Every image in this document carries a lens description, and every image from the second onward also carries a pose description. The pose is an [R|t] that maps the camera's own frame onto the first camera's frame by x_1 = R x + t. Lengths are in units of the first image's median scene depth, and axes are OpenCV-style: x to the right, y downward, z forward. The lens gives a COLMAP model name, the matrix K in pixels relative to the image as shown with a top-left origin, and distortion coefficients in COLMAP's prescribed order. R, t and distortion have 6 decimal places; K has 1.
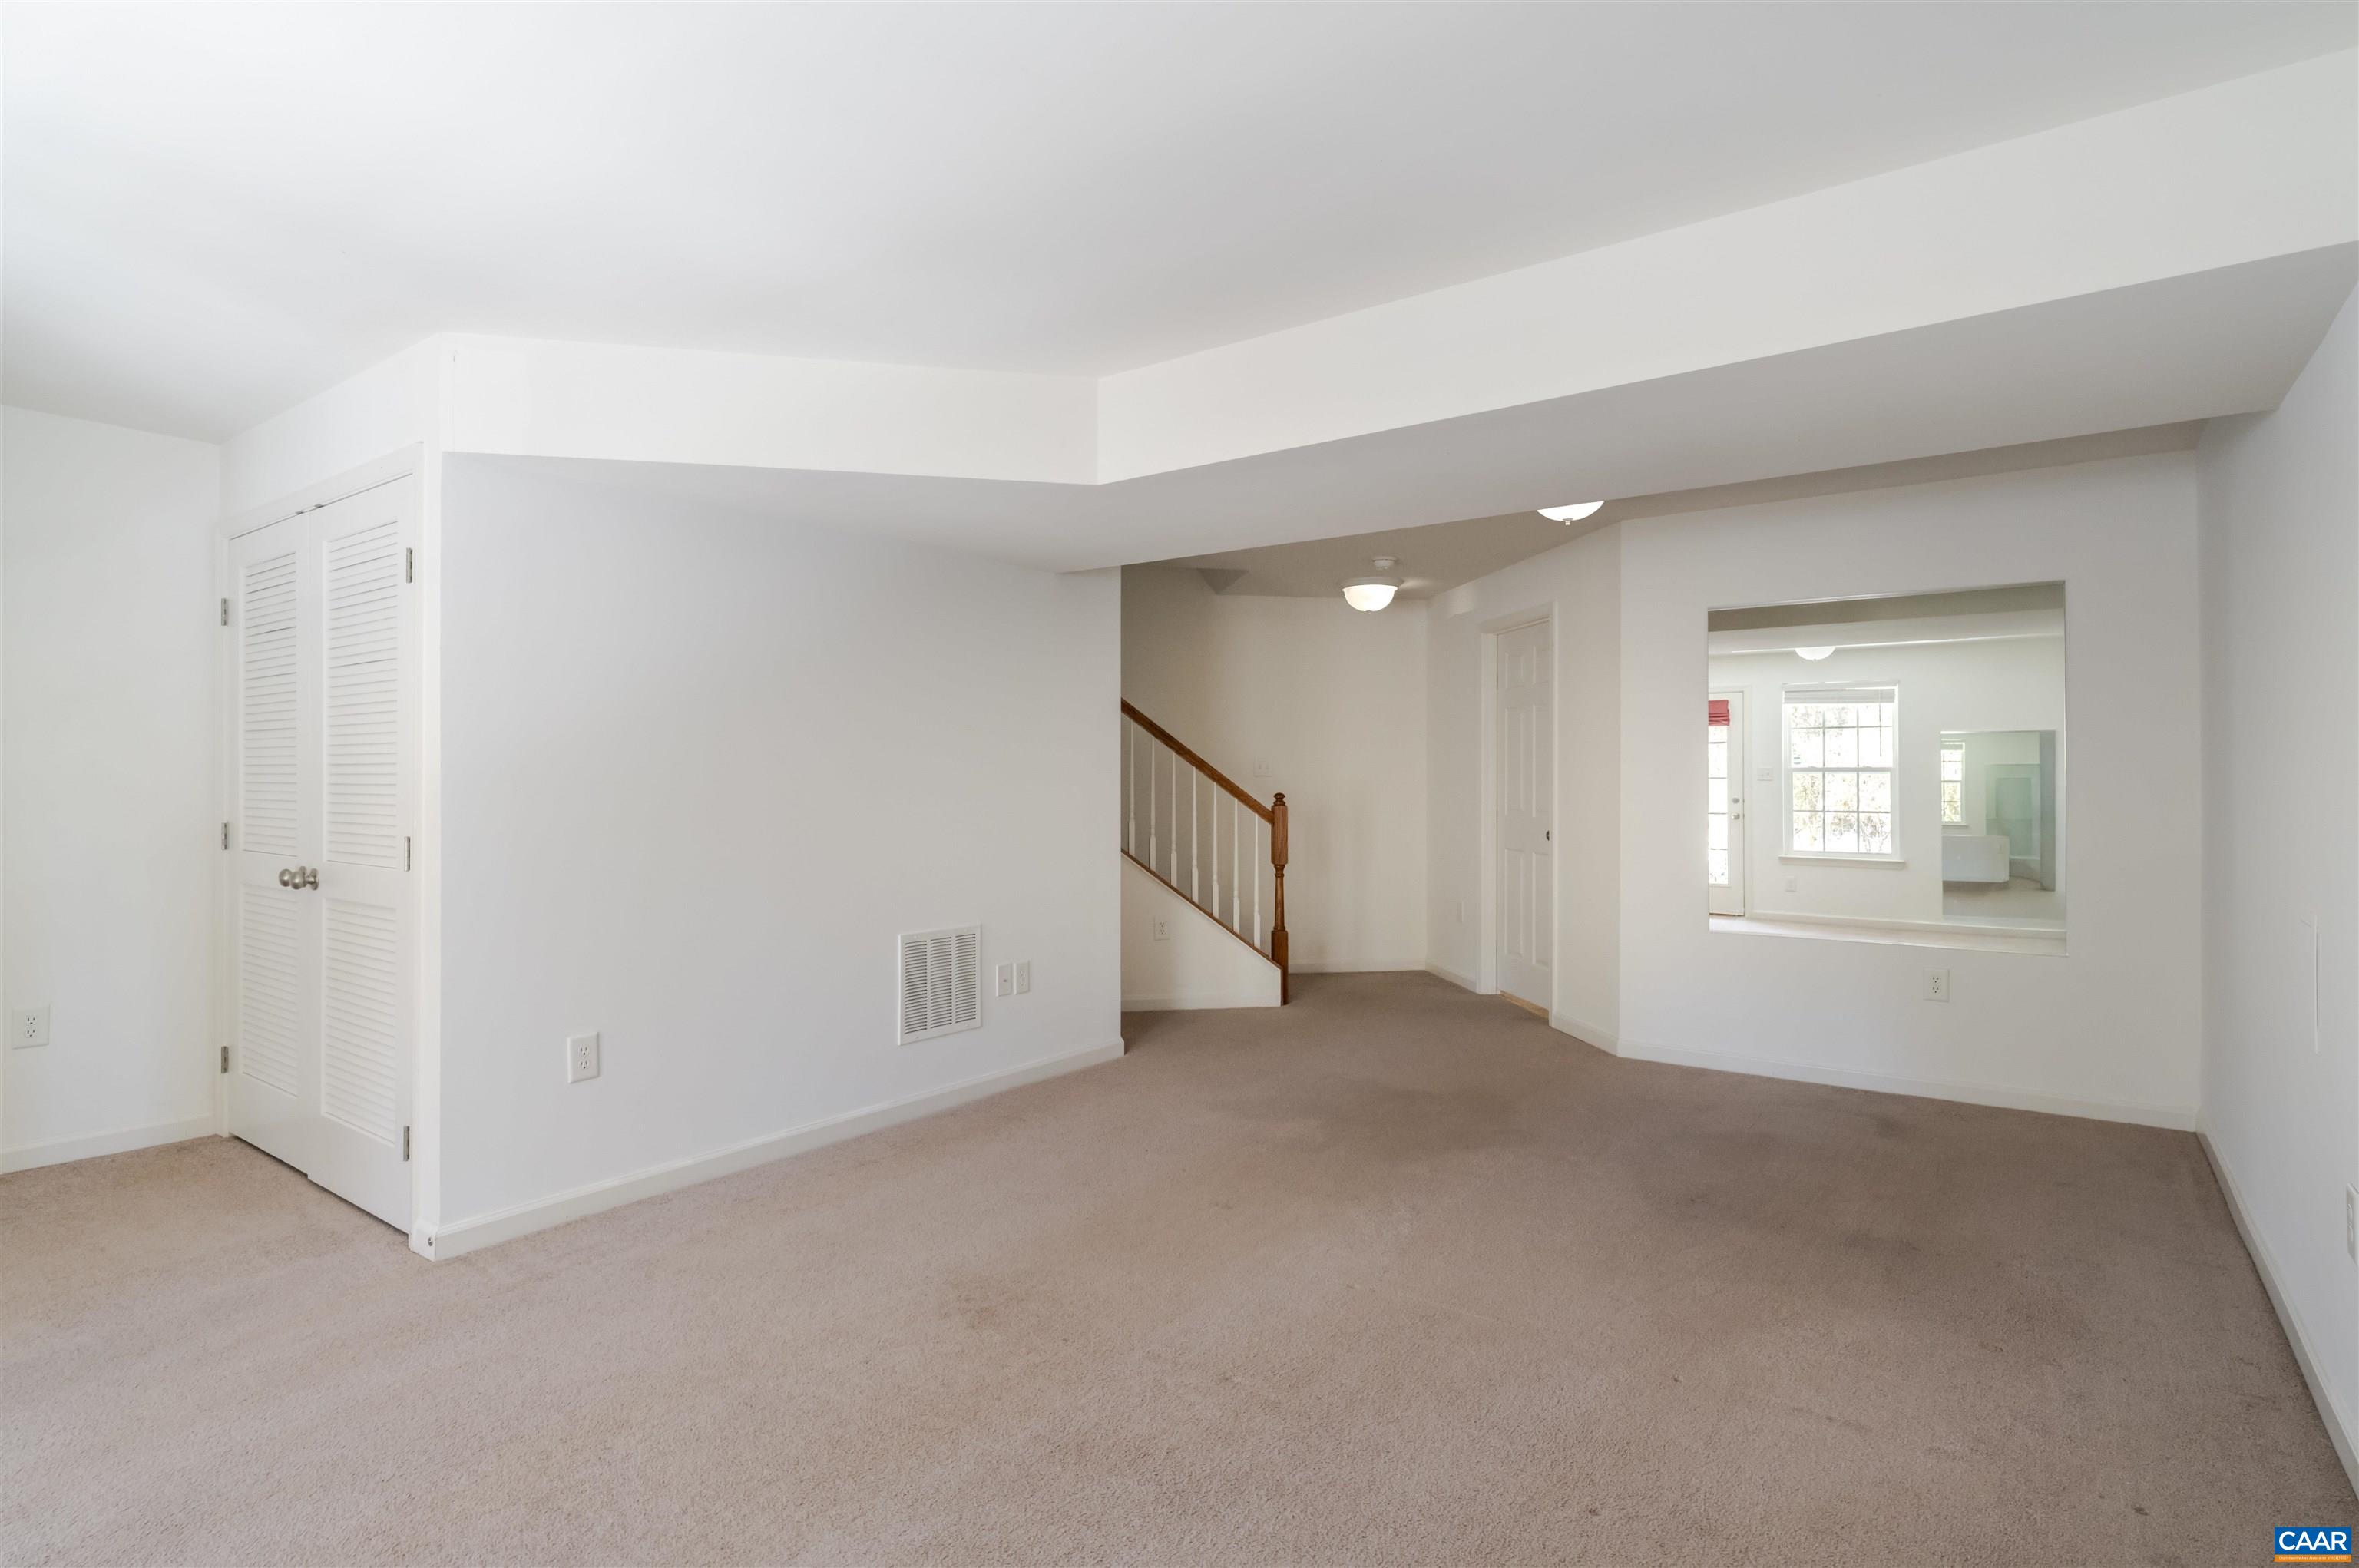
lens RADIAL K [[1176.8, 0, 1173.7], [0, 1176.8, 778.6], [0, 0, 1]] dist [-0.003995, 0.002084]
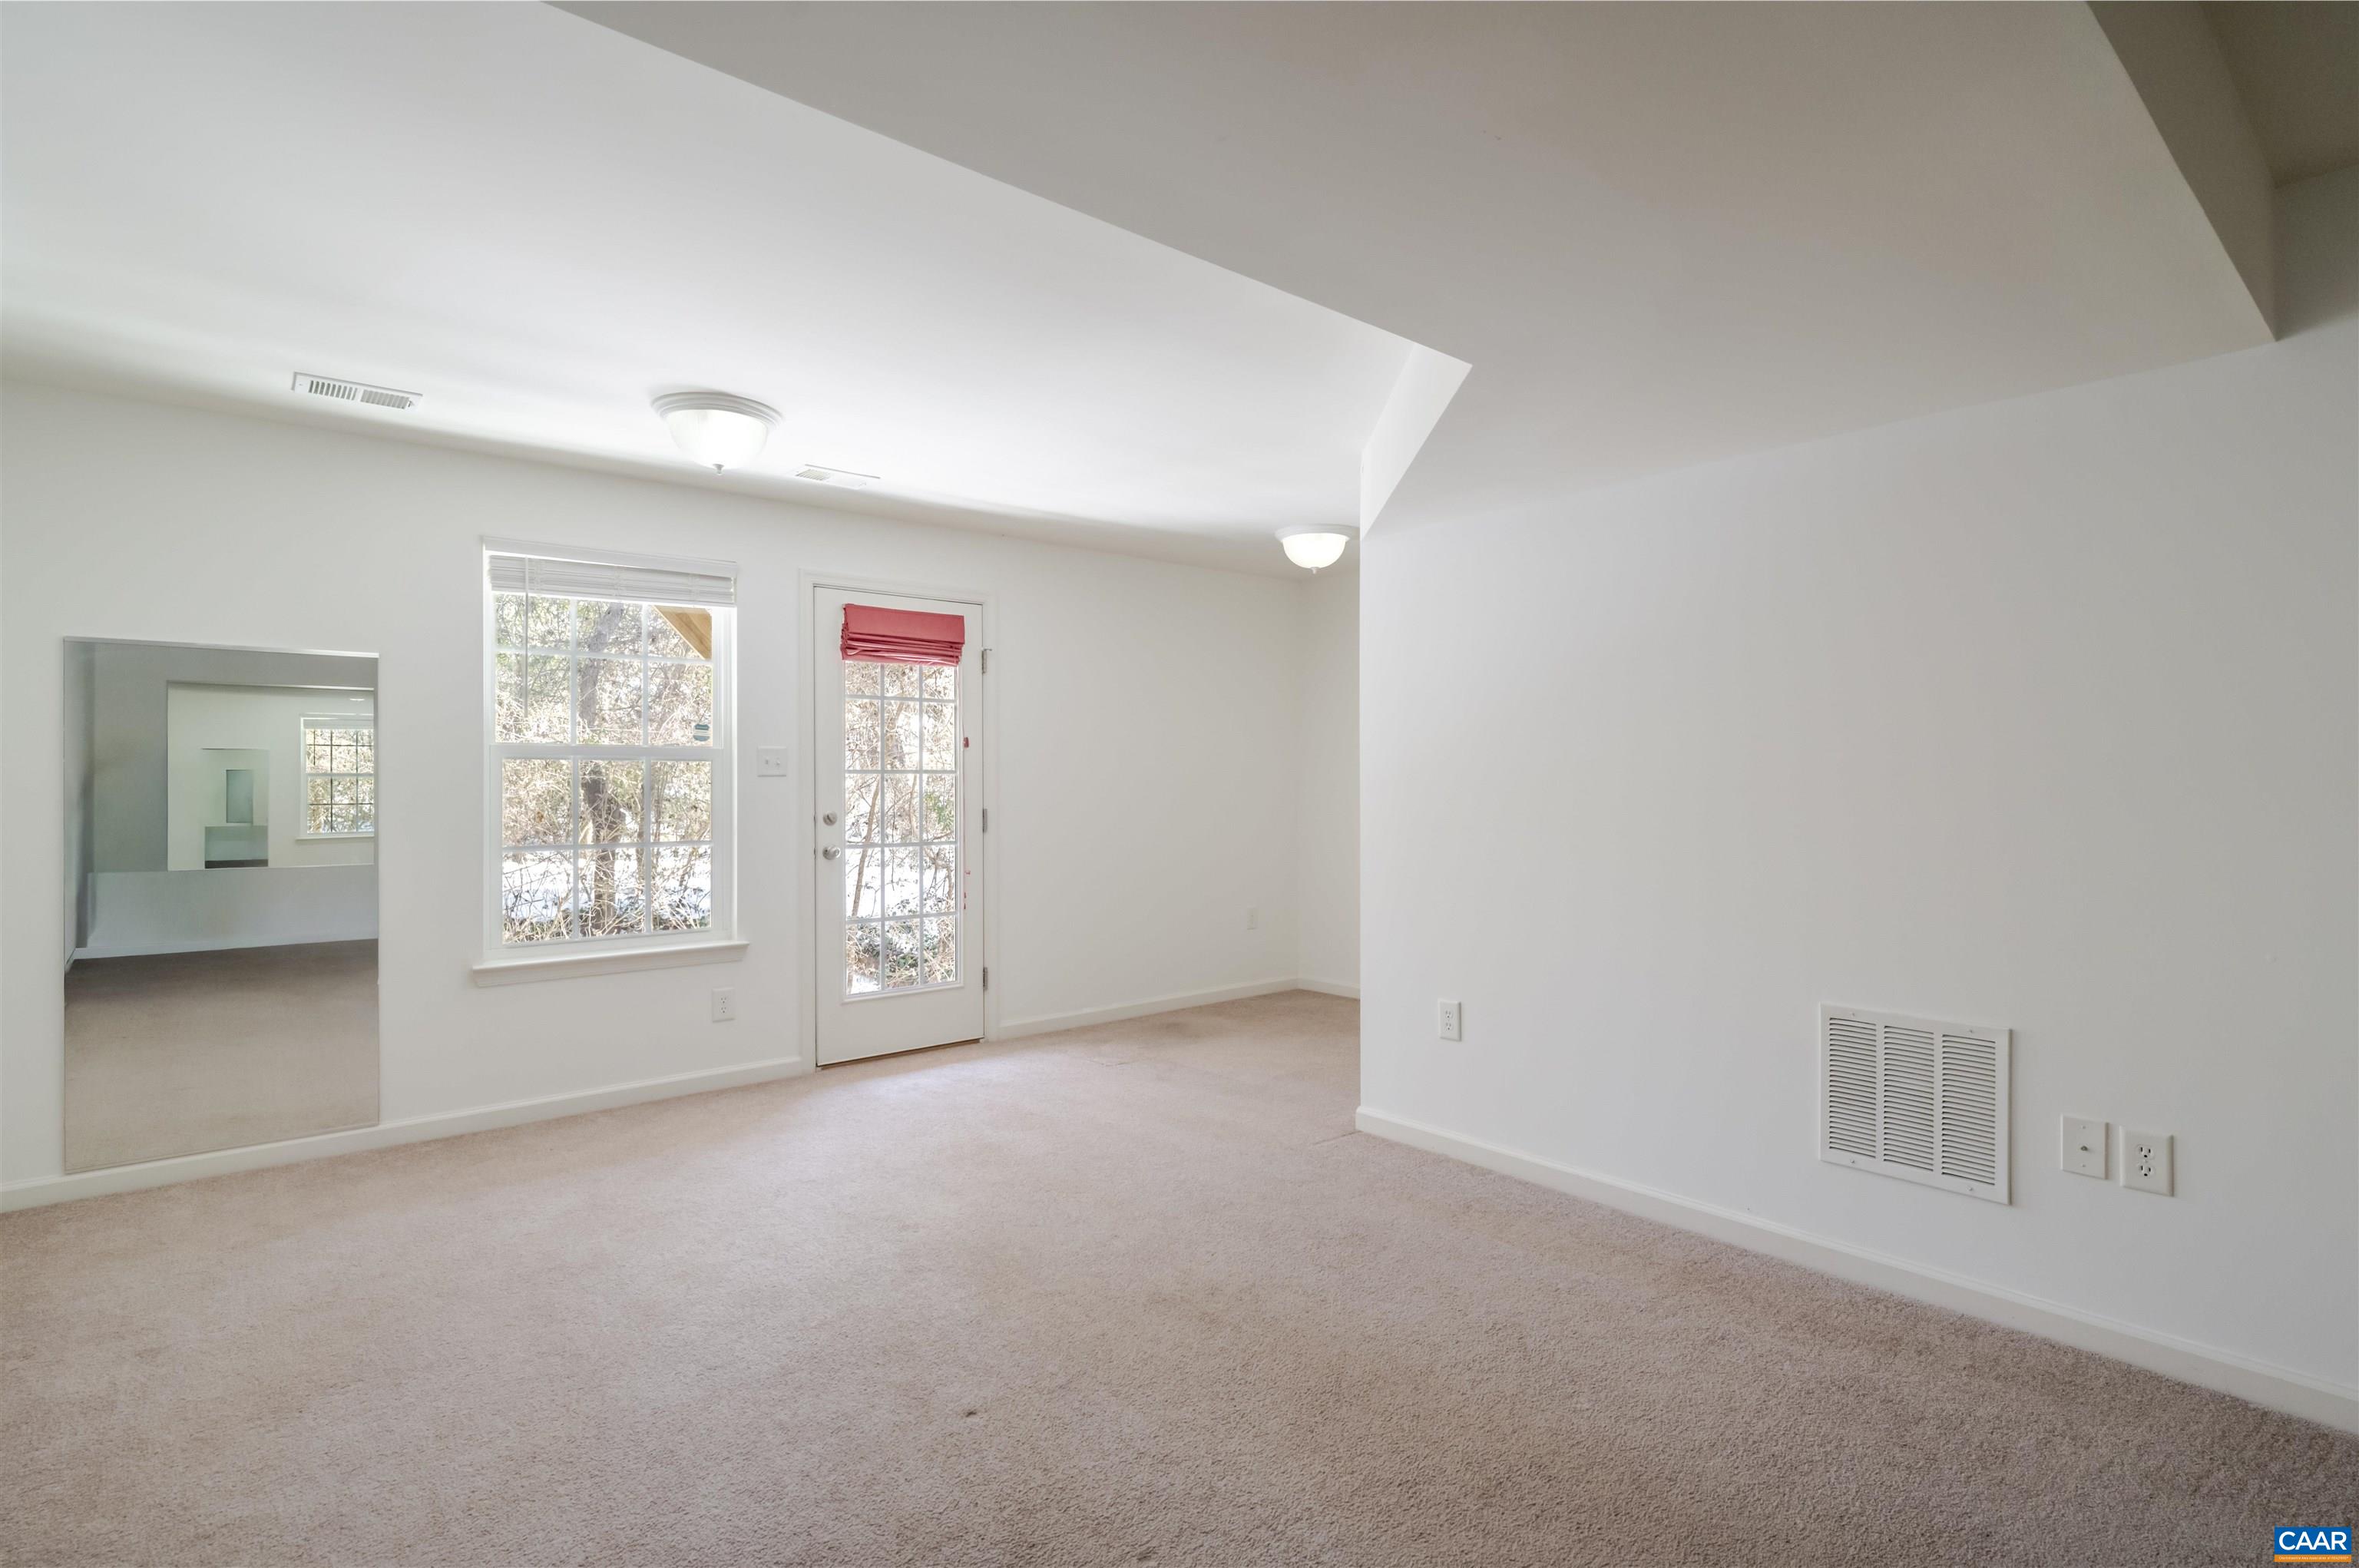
lens RADIAL K [[1135.4, 0, 1179.5], [0, 1135.4, 784.0], [0, 0, 1]] dist [-0.000737, 0.000134]
pose [[-0.230007, 0.002592, -0.973185, 0.635548], [0.001101, 0.999997, 0.002403, 0.000501], [0.973188, -0.000519, -0.230009, 0.972198]]
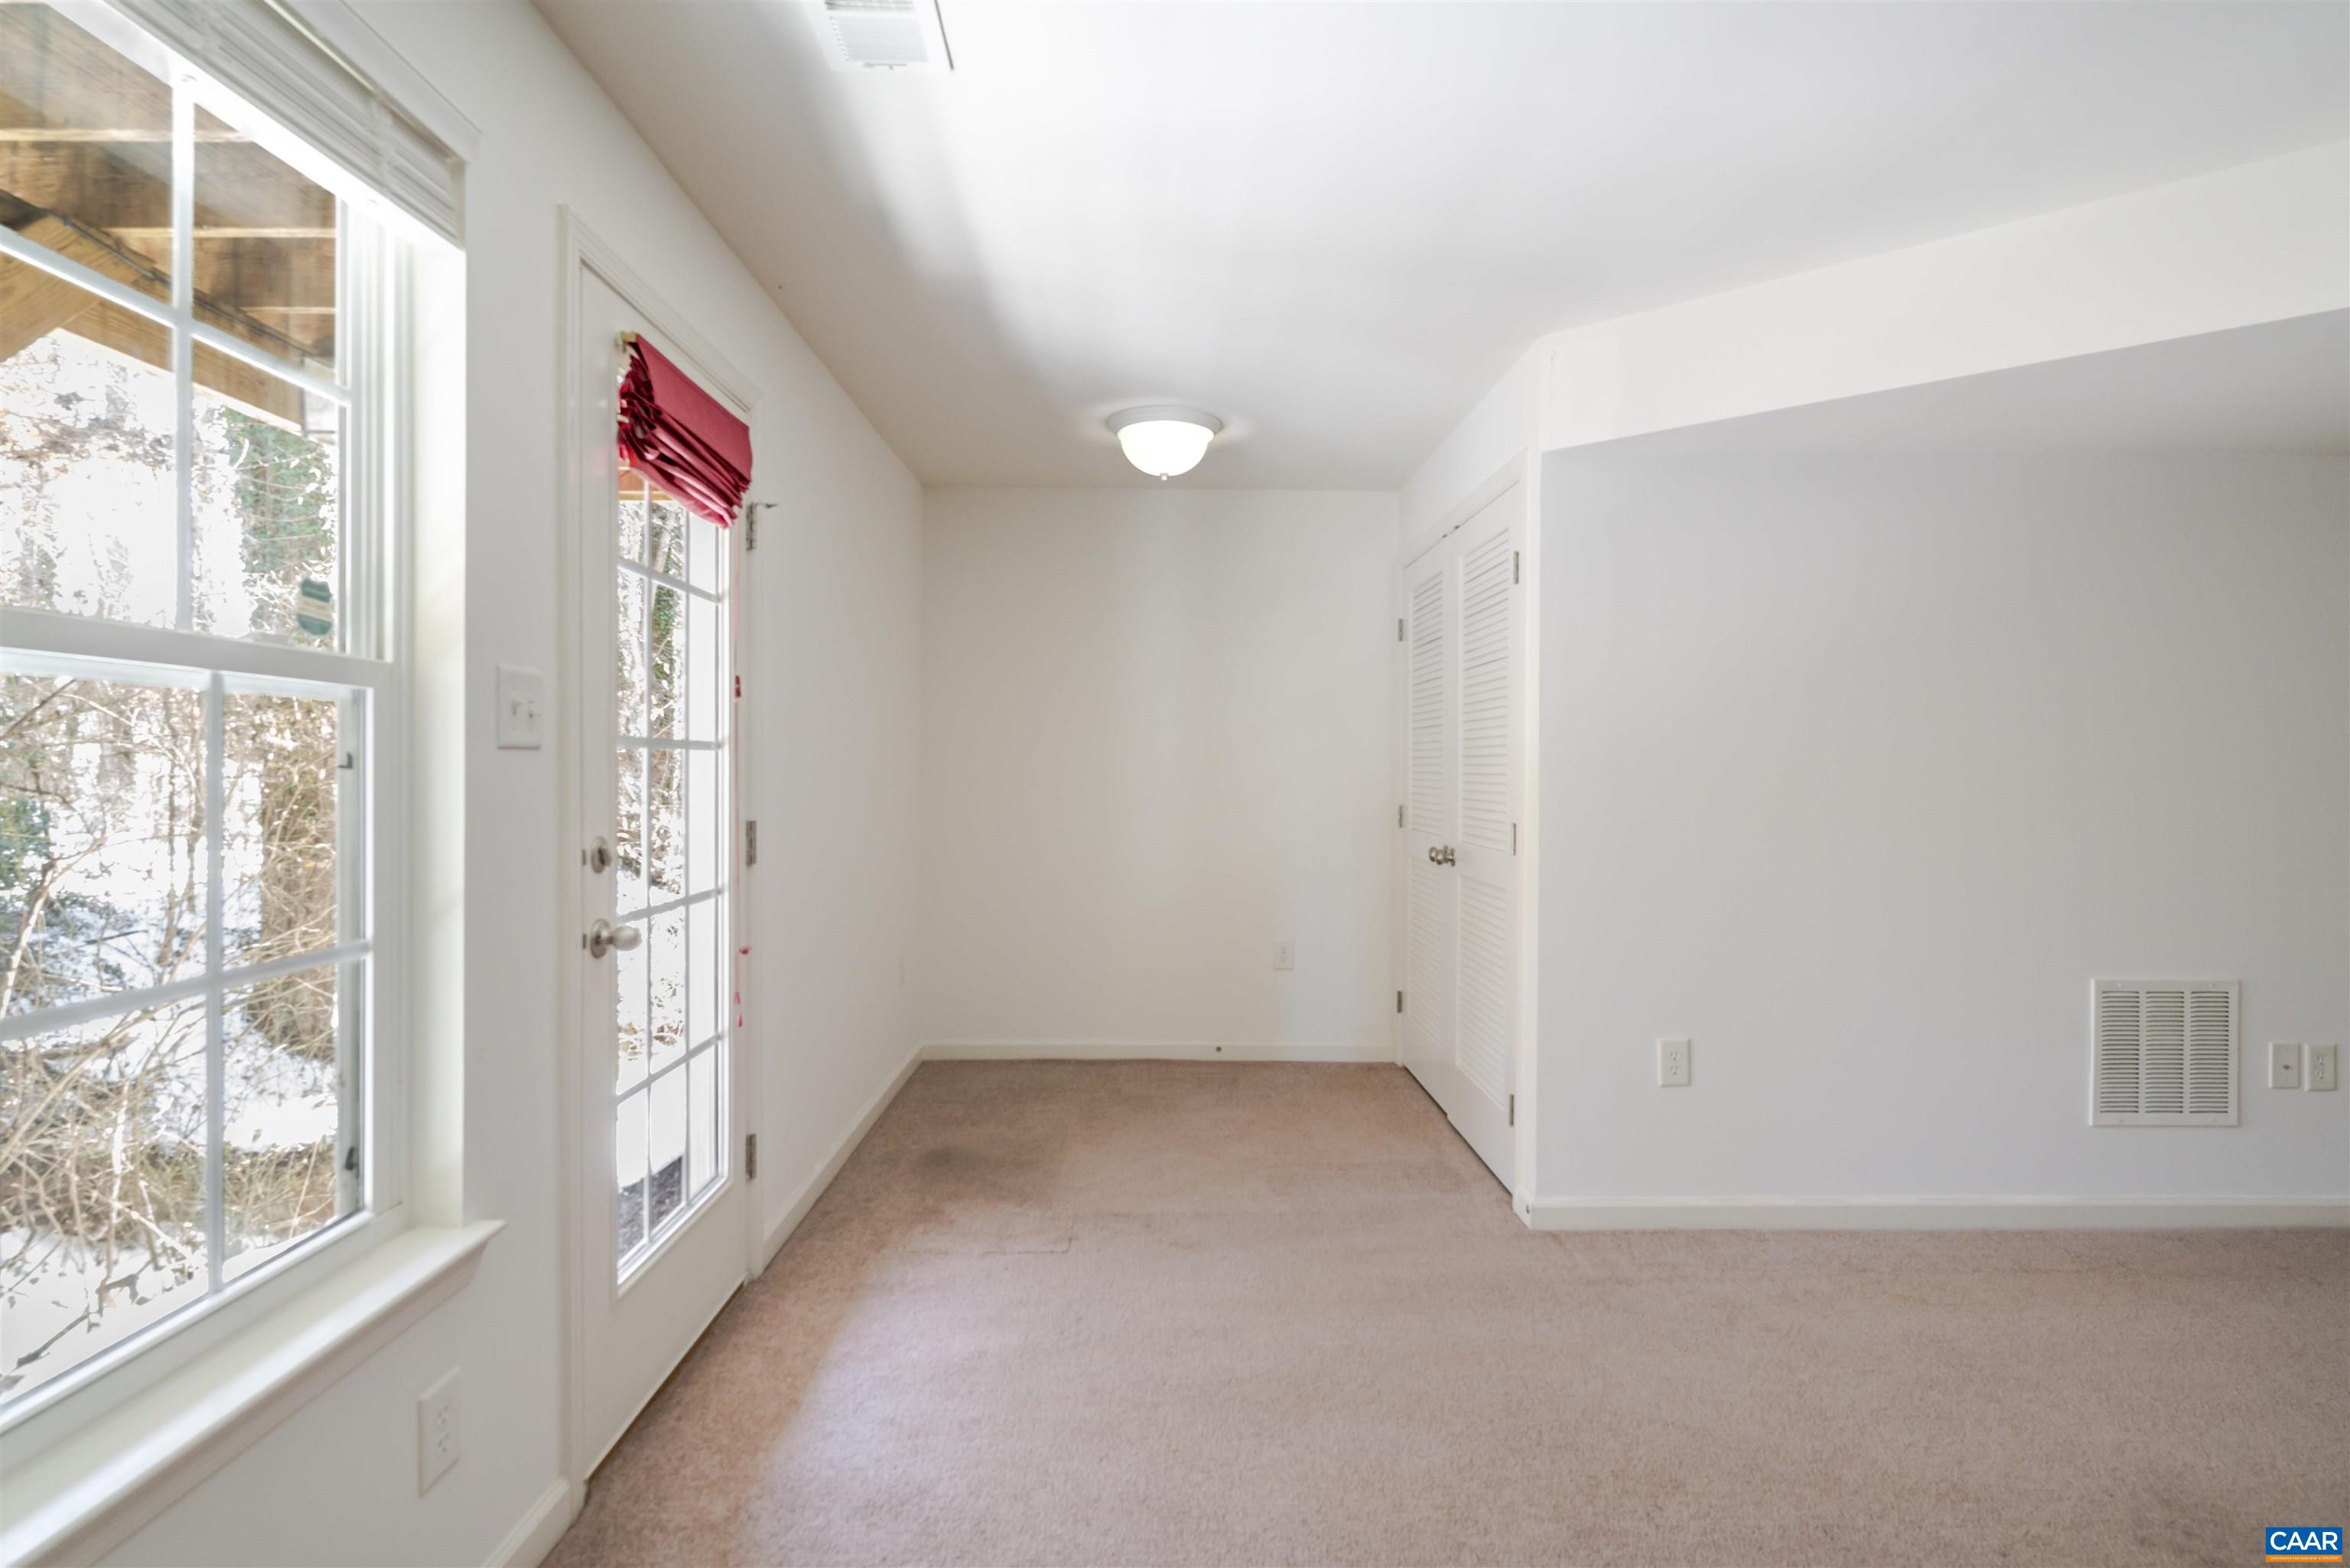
lens RADIAL K [[1172.3, 0, 1169.2], [0, 1172.3, 778.6], [0, 0, 1]] dist [-0.003995, 0.002084]
pose [[0.608065, 0.009826, -0.793826, 0.000401], [-0.004556, 0.999950, 0.008888, 0.000804], [0.793874, -0.001787, 0.608079, 0.095650]]
